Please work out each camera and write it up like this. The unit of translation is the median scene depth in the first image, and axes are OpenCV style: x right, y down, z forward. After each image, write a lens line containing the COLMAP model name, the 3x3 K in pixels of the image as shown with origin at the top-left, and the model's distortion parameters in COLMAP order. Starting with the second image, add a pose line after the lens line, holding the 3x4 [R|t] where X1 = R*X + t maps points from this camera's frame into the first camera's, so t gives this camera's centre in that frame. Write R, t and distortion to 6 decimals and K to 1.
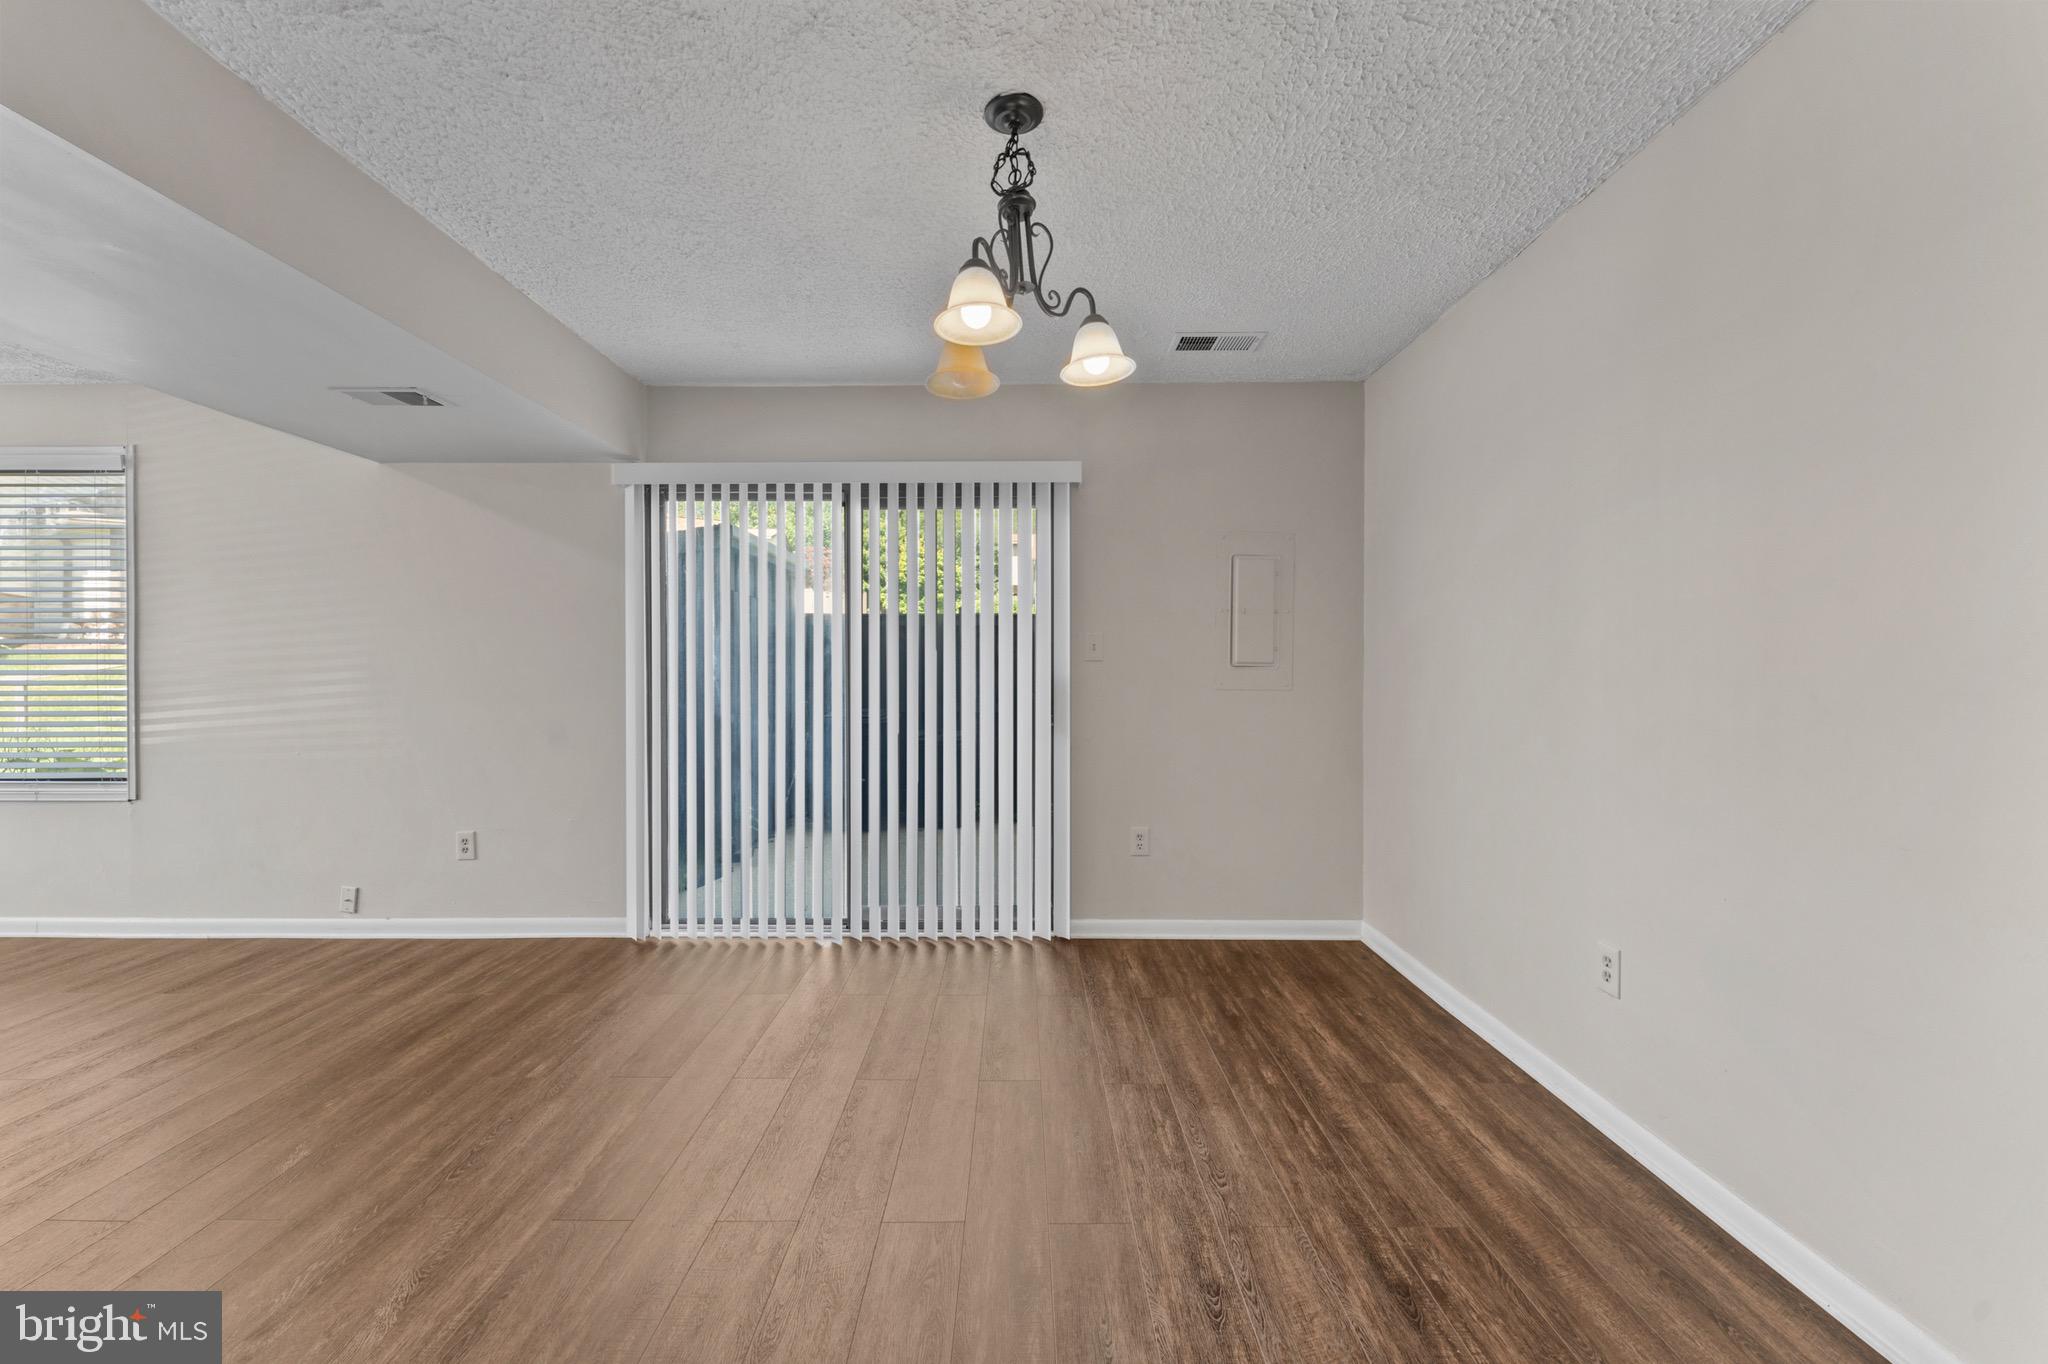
lens RADIAL K [[826.2, 0, 1018.3], [0, 826.2, 685.7], [0, 0, 1]] dist [-0.002768, 0.000329]
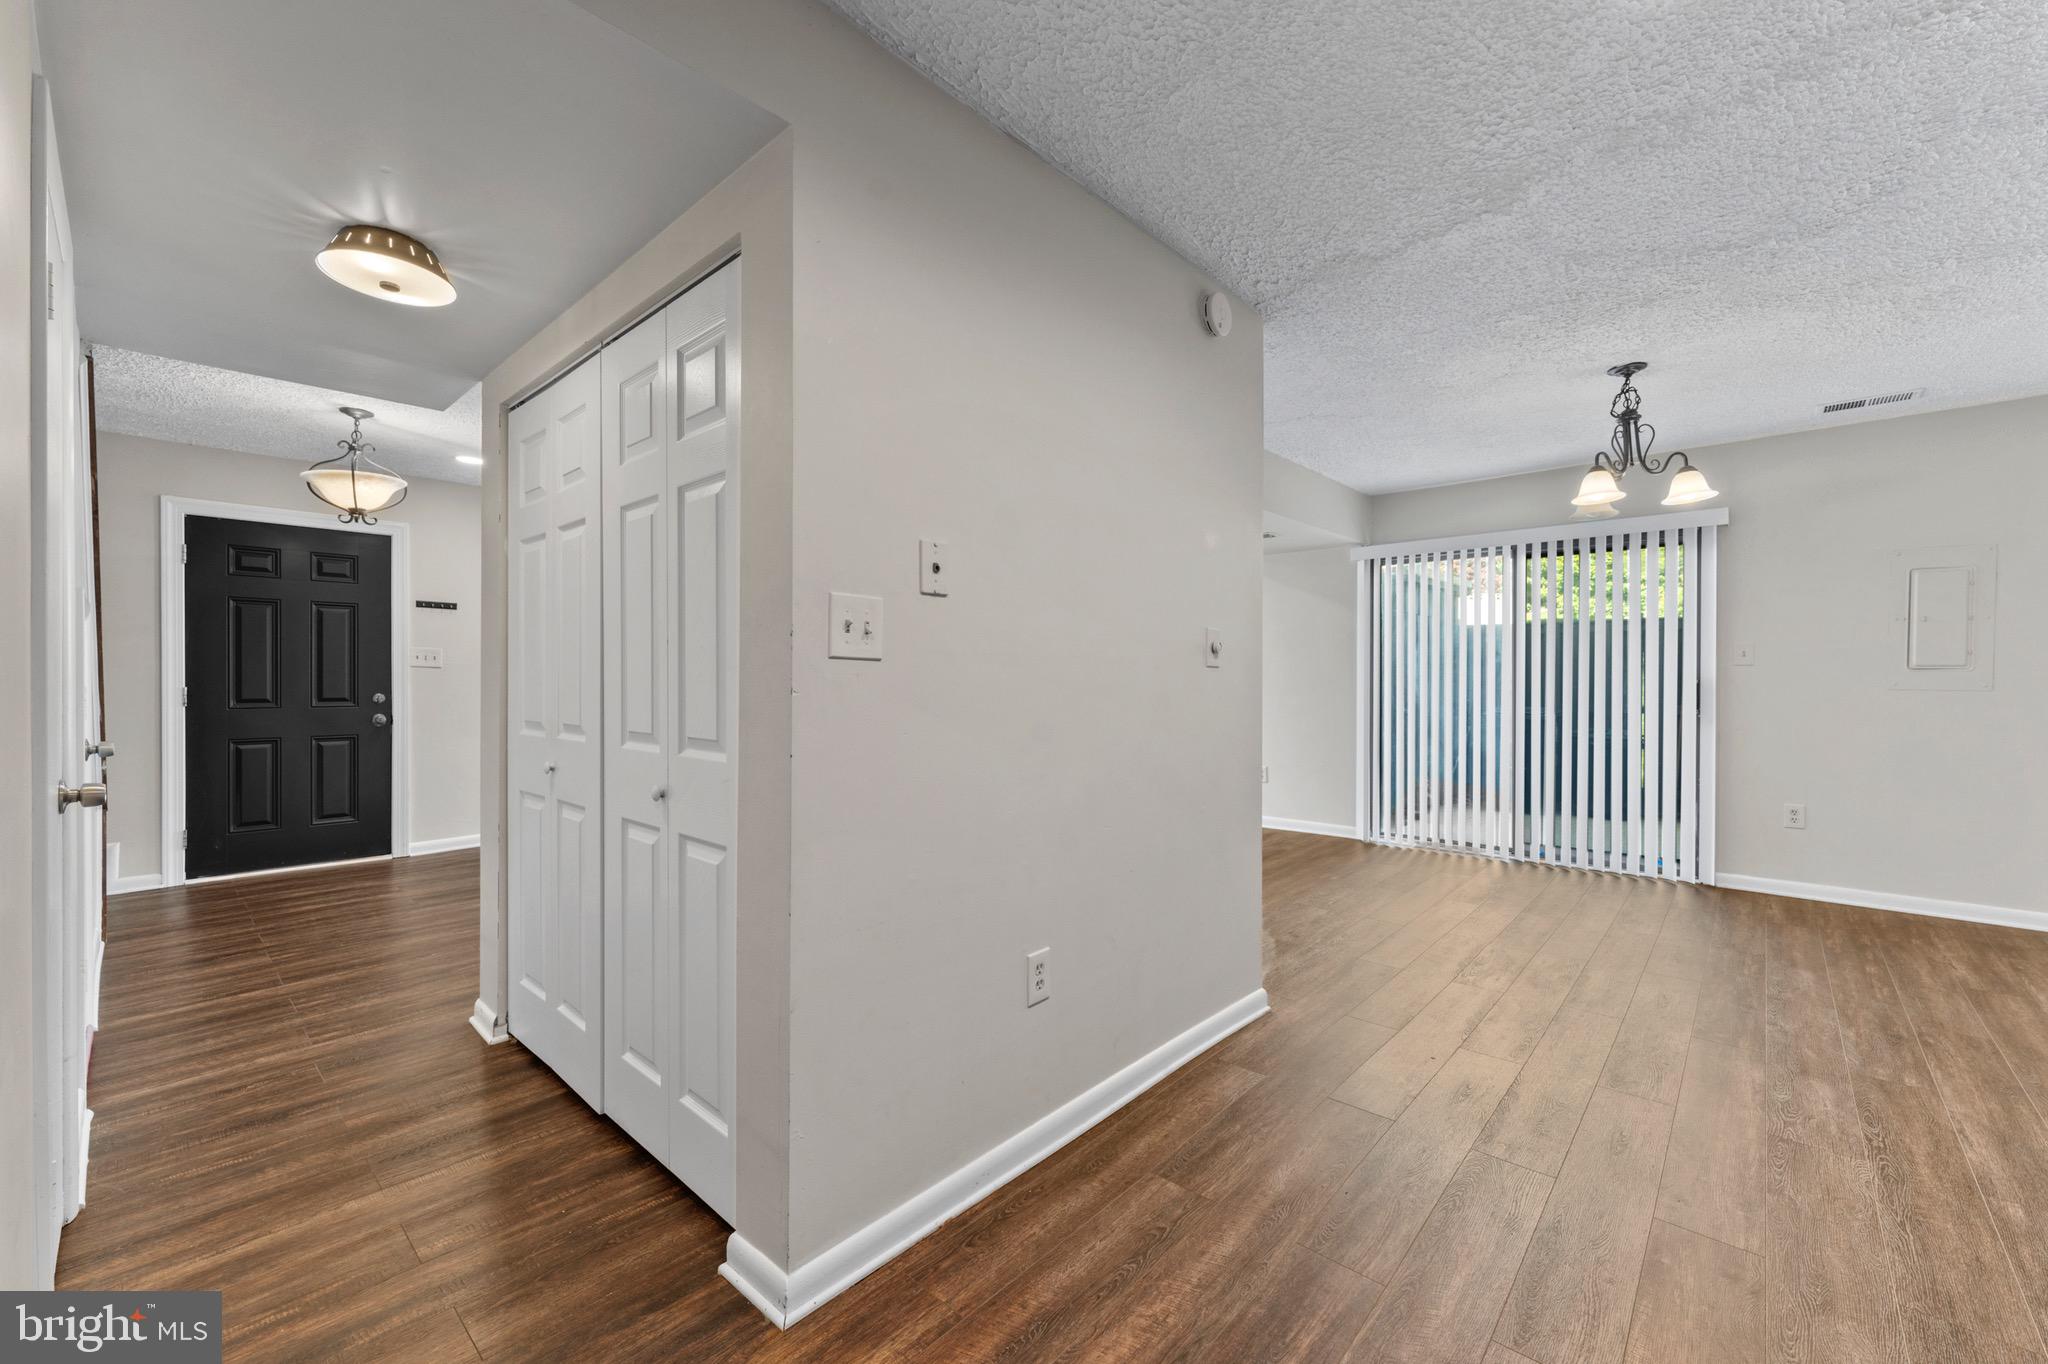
lens RADIAL K [[826.2, 0, 1005.6], [0, 826.2, 683.6], [0, 0, 1]] dist [-0.002768, 0.000329]
pose [[0.735704, 0.004774, -0.677286, 0.126323], [-0.010903, 0.999929, -0.004795, 0.016221], [0.677215, 0.010912, 0.735704, -0.721492]]
